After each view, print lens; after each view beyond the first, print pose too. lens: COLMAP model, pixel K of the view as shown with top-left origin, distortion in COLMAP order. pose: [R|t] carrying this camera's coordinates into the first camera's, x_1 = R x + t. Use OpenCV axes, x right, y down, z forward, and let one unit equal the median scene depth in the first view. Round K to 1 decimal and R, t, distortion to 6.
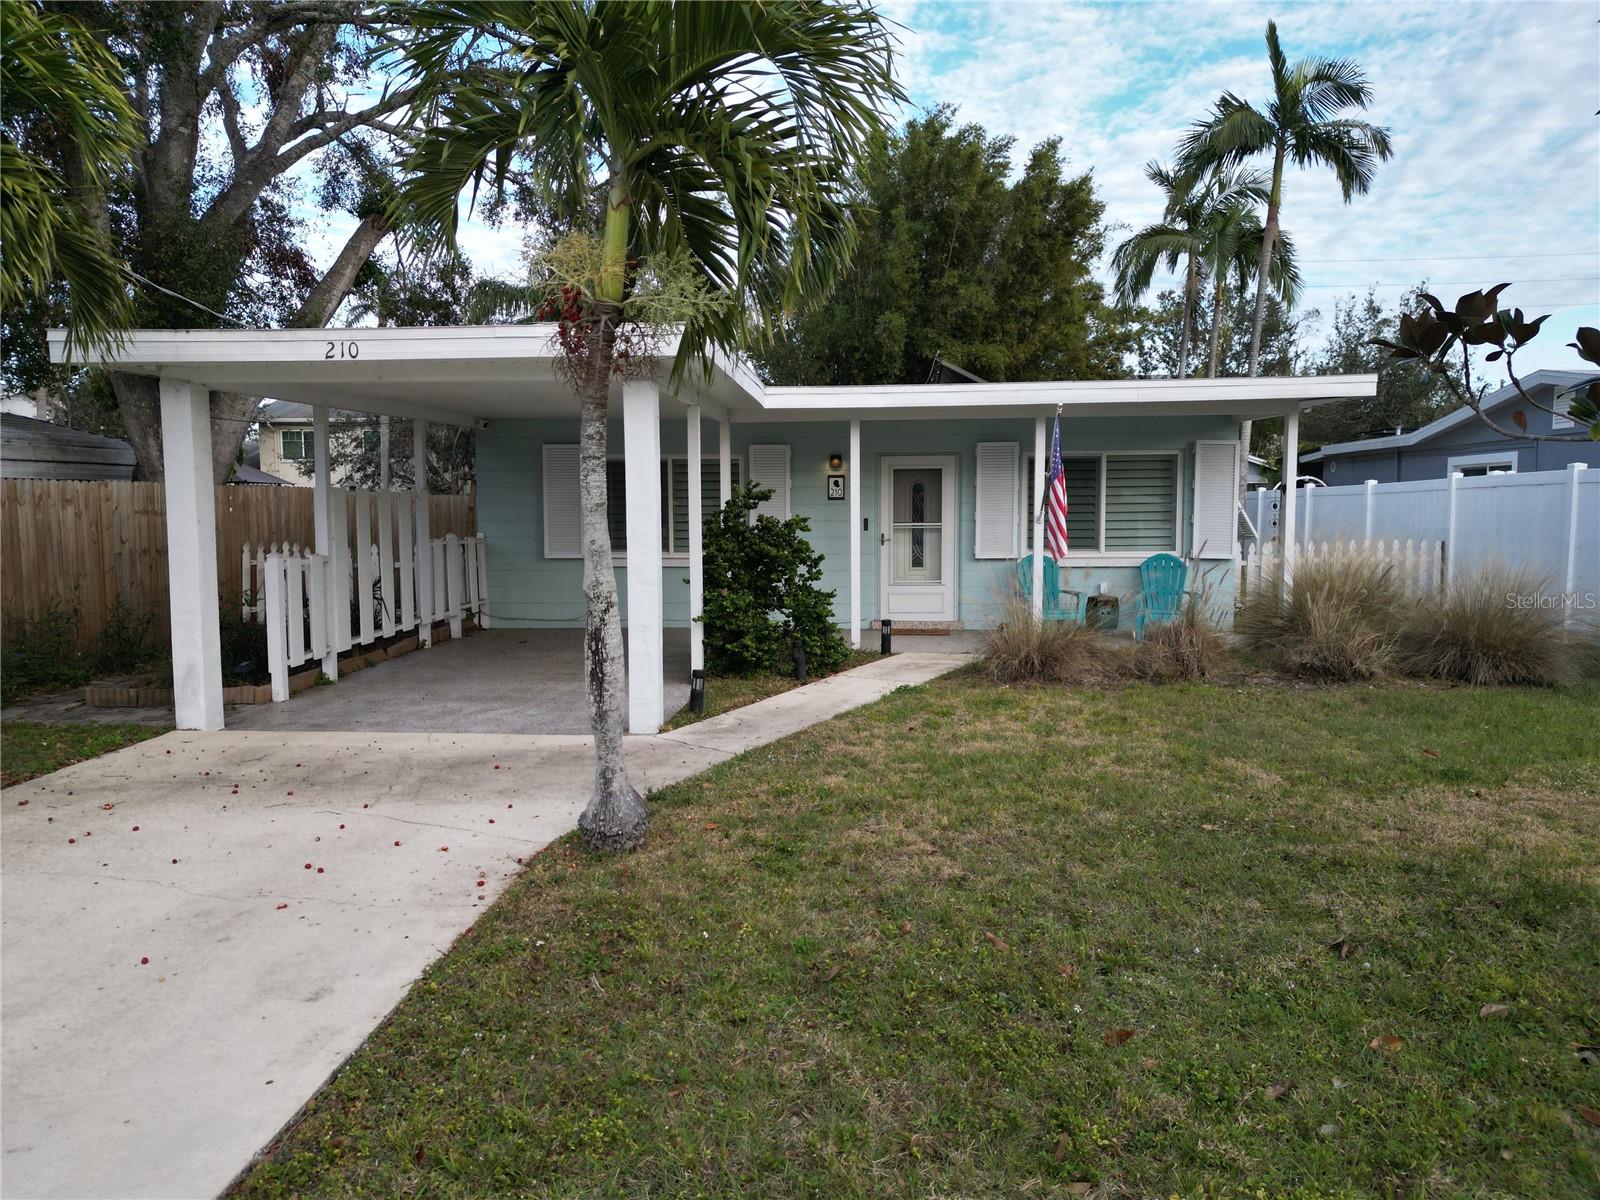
lens RADIAL K [[1114.5, 0, 800.0], [0, 1114.5, 600.0], [0, 0, 1]] dist [0.048932, -0.002385]
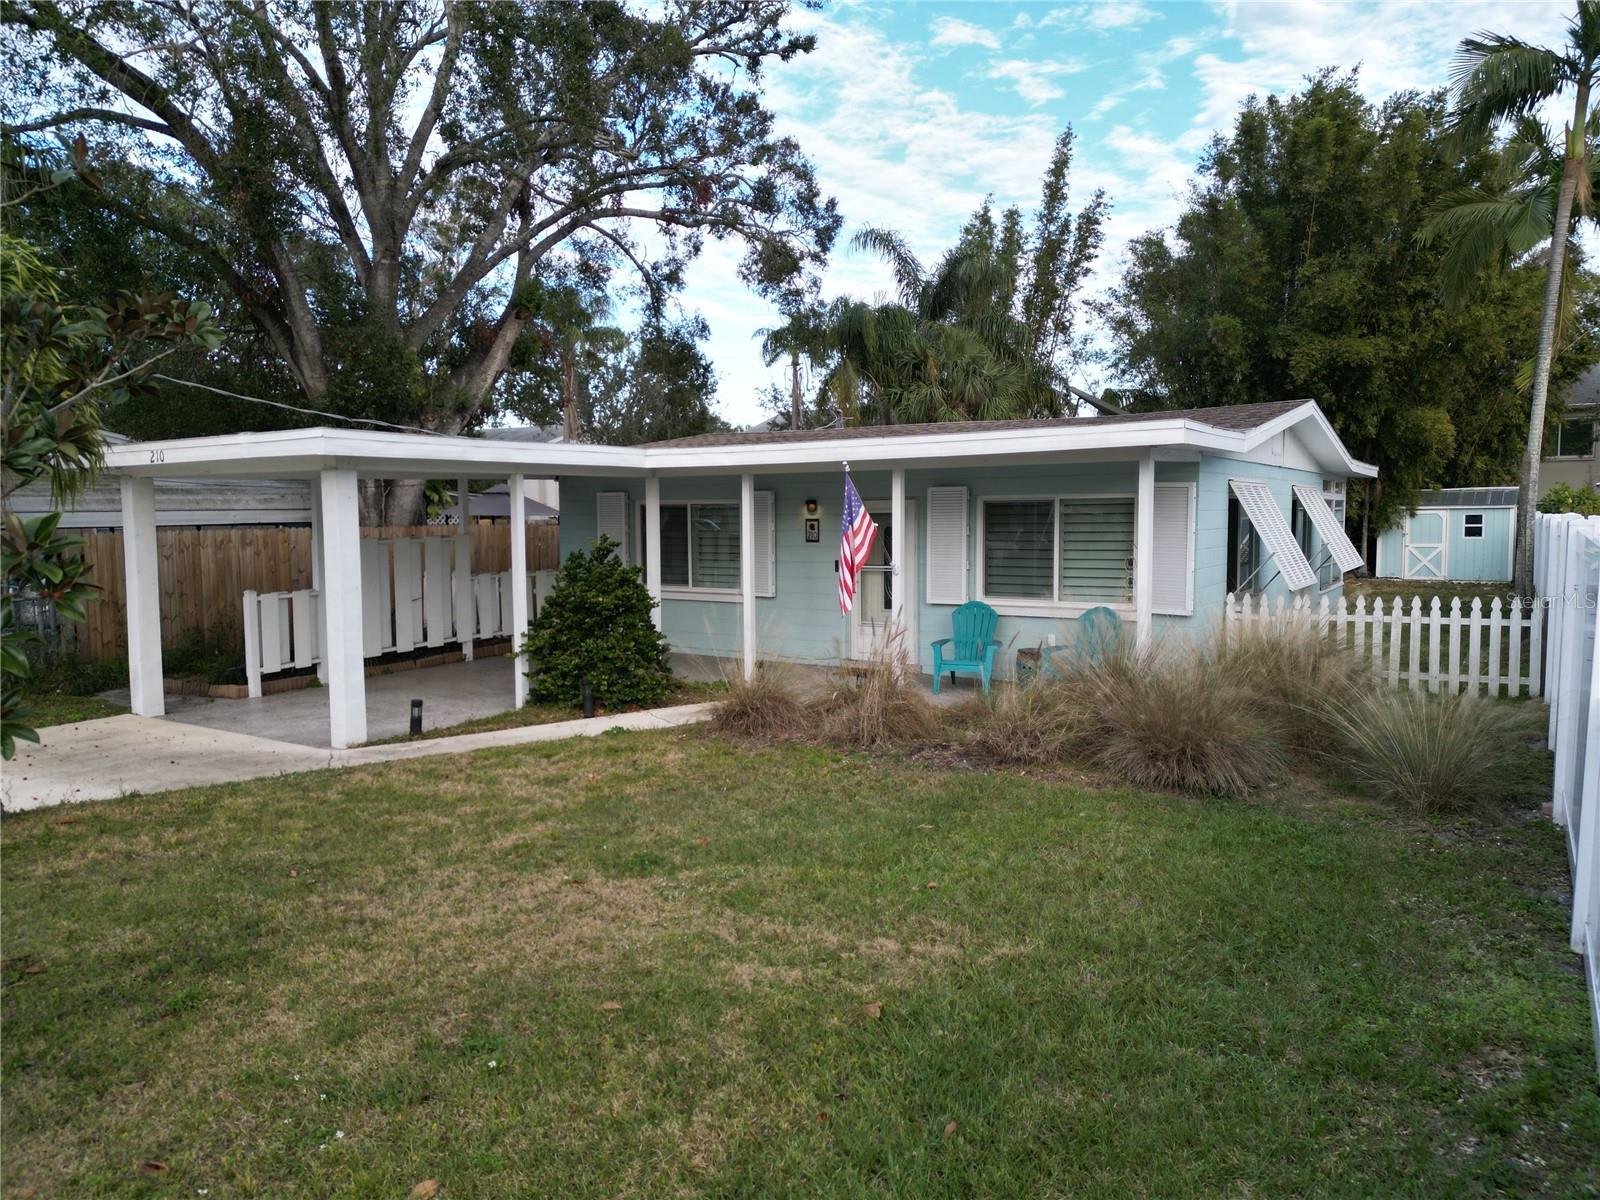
lens RADIAL K [[1114.5, 0, 800.0], [0, 1114.5, 600.0], [0, 0, 1]] dist [0.048932, -0.002385]
pose [[0.881034, 0.035033, -0.471754, 0.535622], [-0.035651, 0.999335, 0.007630, -0.044267], [0.471707, 0.010096, 0.881697, 0.070696]]
